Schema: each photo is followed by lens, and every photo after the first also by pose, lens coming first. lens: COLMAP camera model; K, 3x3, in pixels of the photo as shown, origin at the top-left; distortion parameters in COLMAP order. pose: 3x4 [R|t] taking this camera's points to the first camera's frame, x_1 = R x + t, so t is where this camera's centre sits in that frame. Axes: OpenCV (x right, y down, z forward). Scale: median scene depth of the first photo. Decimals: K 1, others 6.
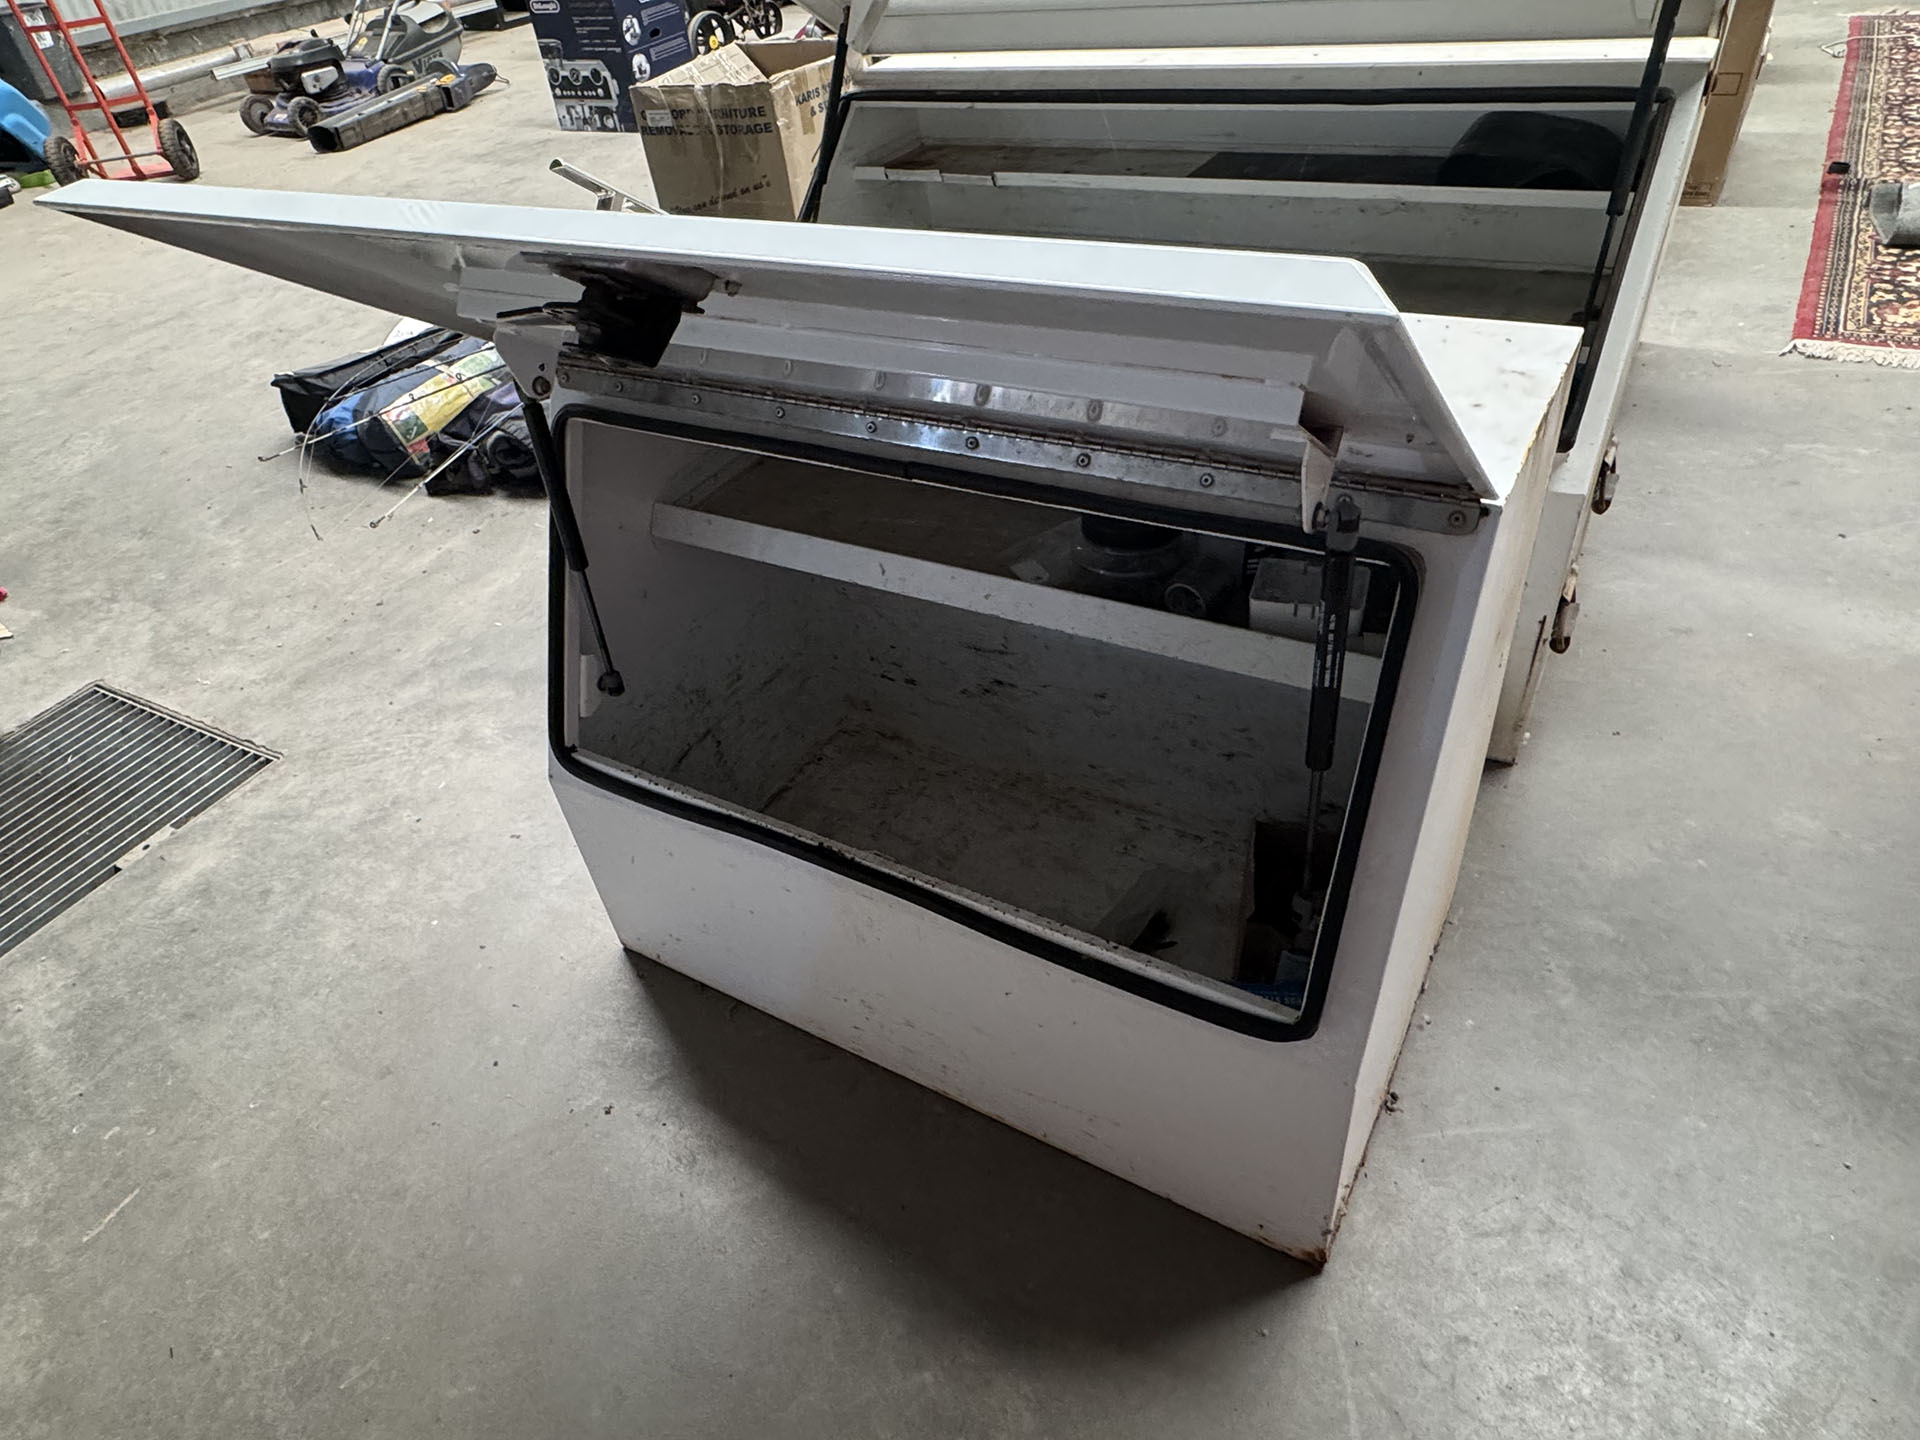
lens RADIAL K [[1162.8, 0, 955.8], [0, 1162.8, 715.3], [0, 0, 1]] dist [0.004874, 0.000547]
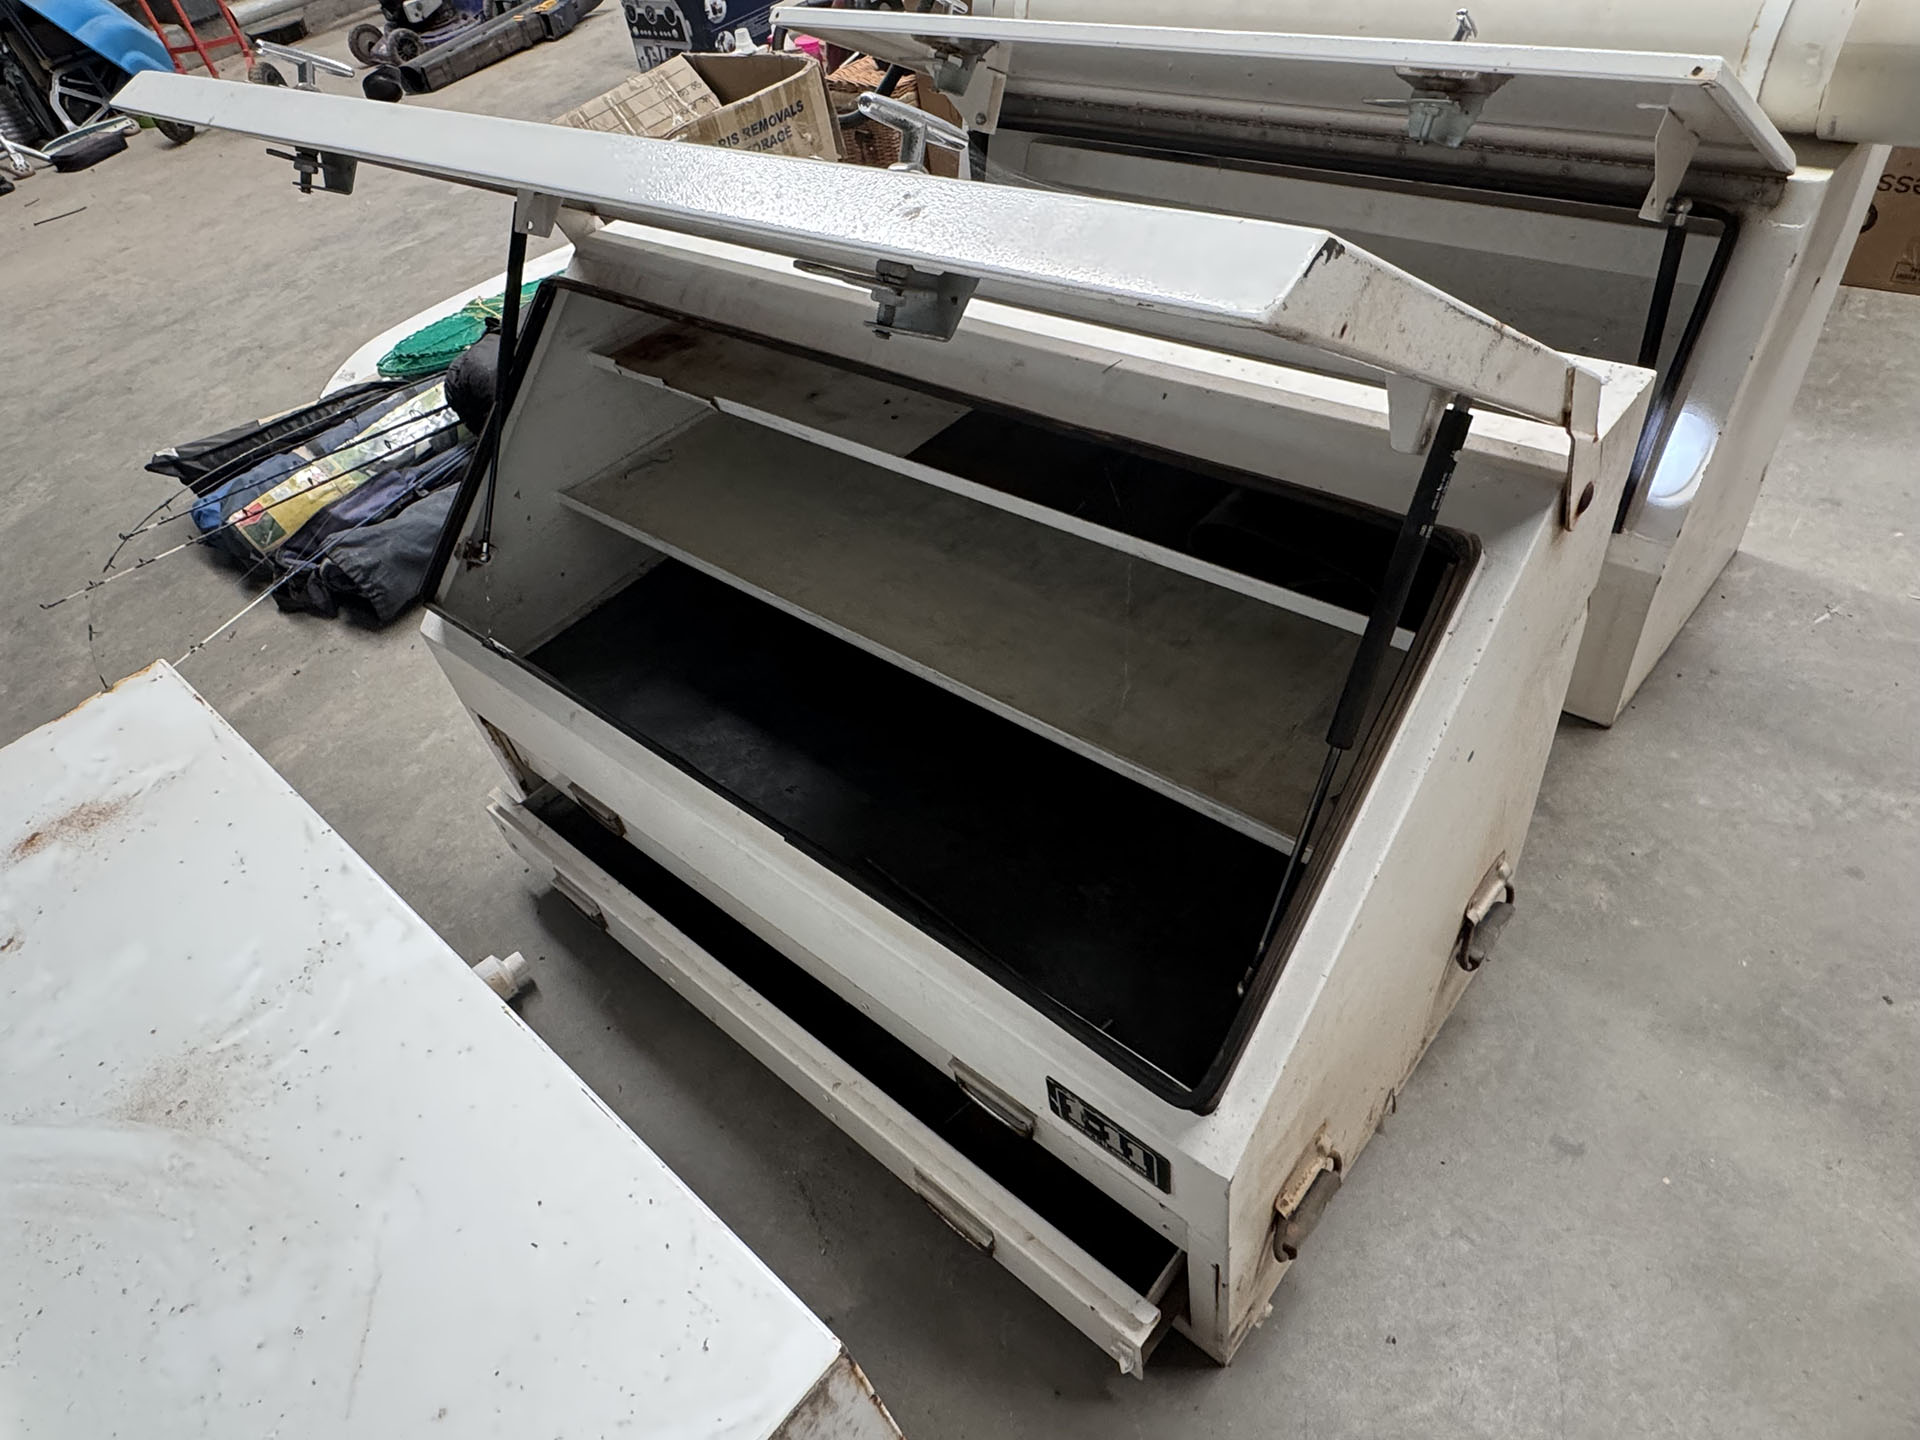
lens RADIAL K [[1162.8, 0, 955.8], [0, 1162.8, 723.1], [0, 0, 1]] dist [0.004874, 0.000547]
pose [[0.979889, 0.101558, -0.171766, 0.125578], [-0.081630, 0.989489, 0.119362, -0.132739], [0.182083, -0.102941, 0.977880, 0.097374]]
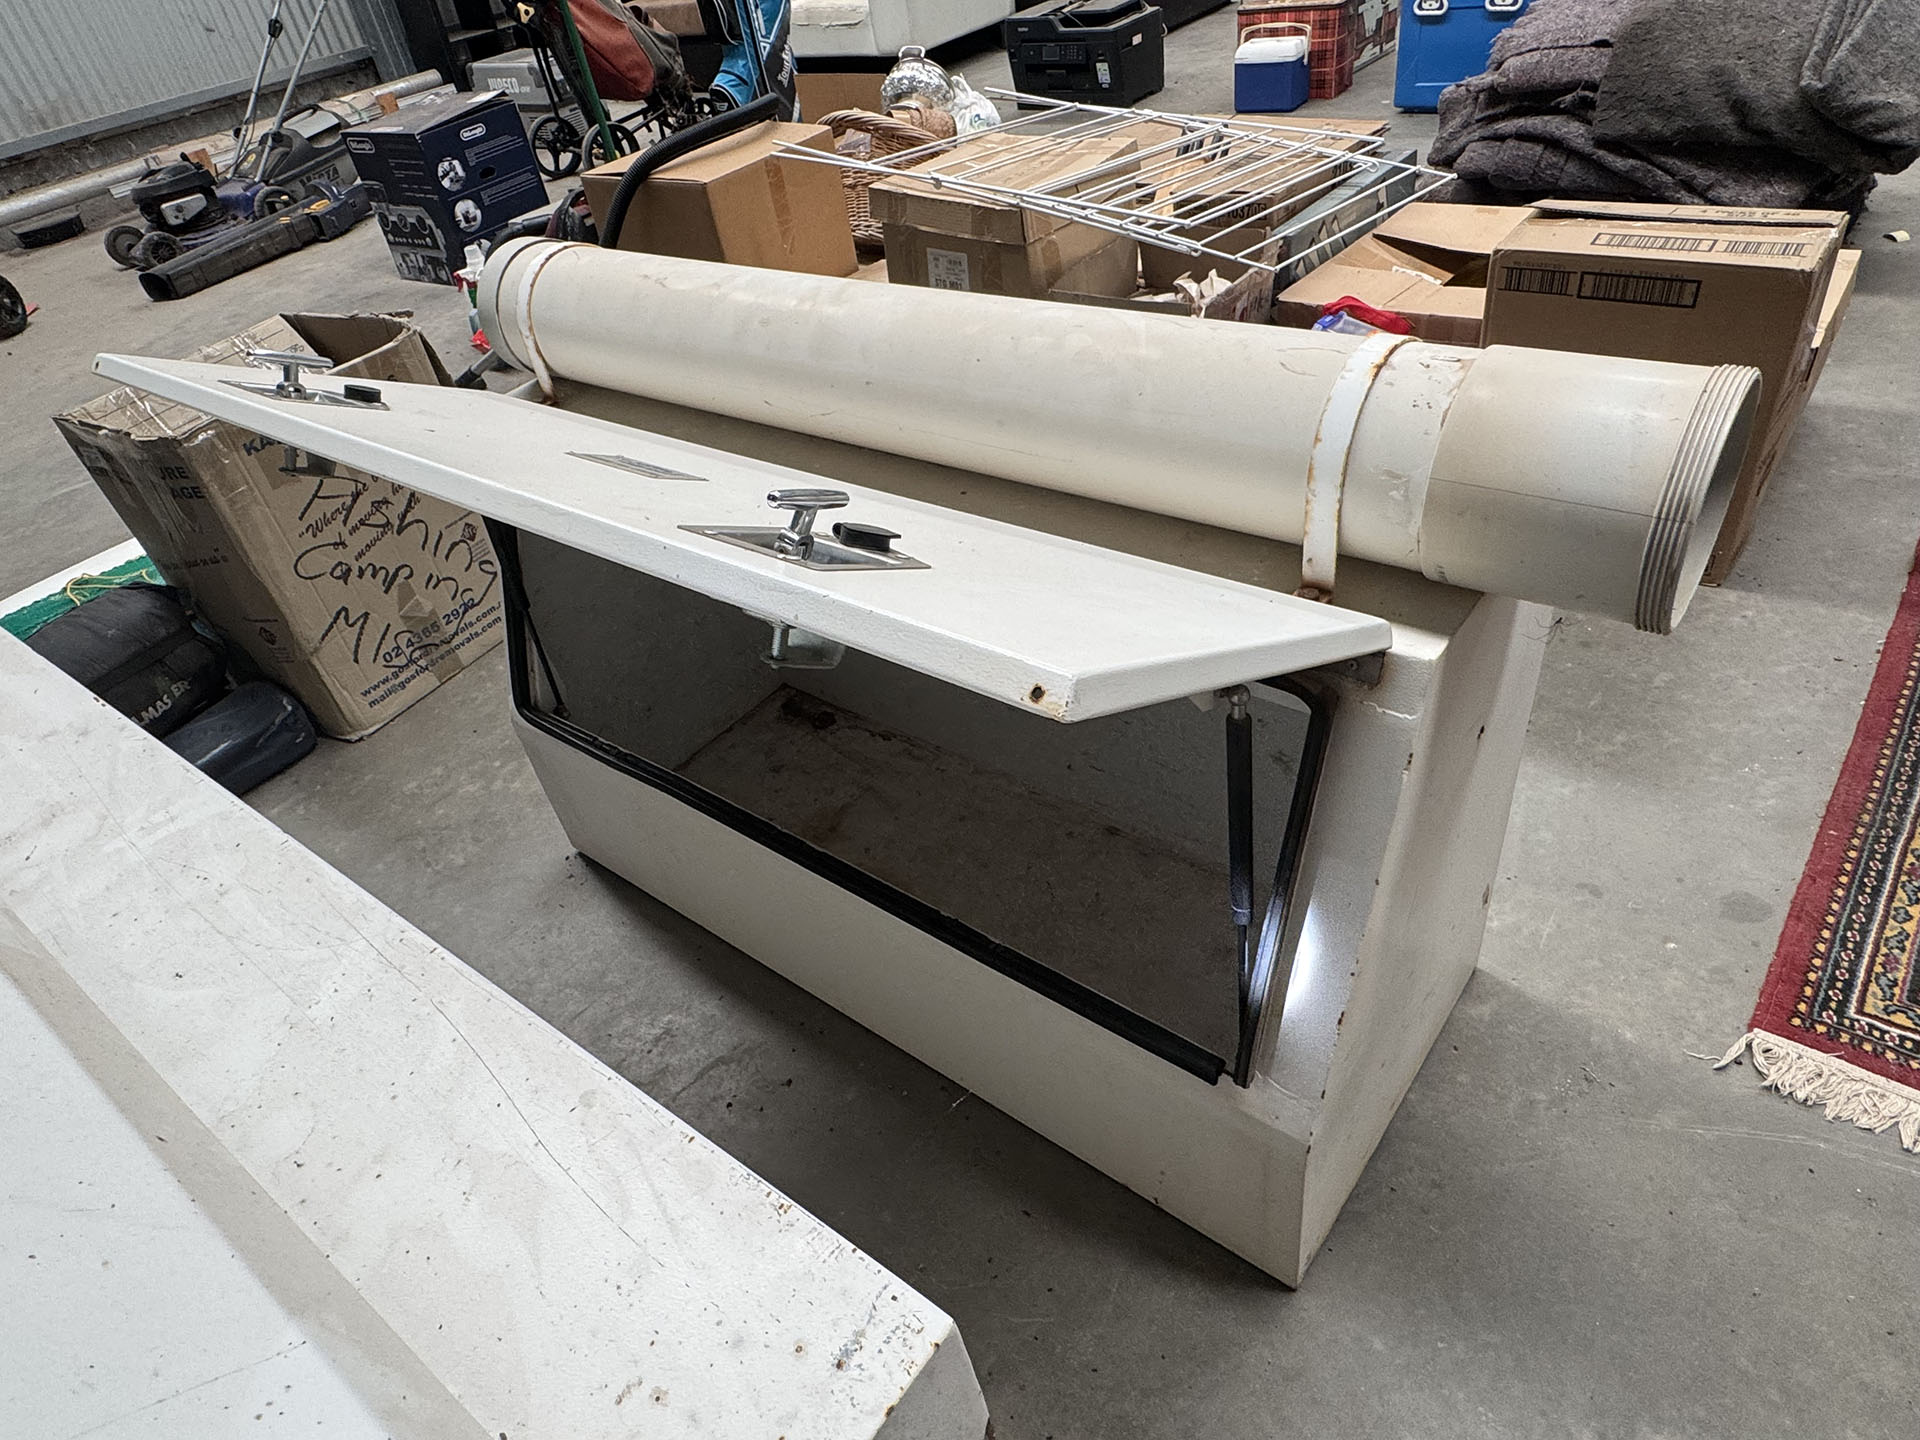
lens RADIAL K [[1162.8, 0, 948.5], [0, 1162.8, 716.1], [0, 0, 1]] dist [0.004874, 0.000547]
pose [[0.990595, 0.048339, -0.128006, 0.204775], [-0.047450, 0.998824, 0.009985, -0.222300], [0.128338, -0.003817, 0.991723, 0.209468]]
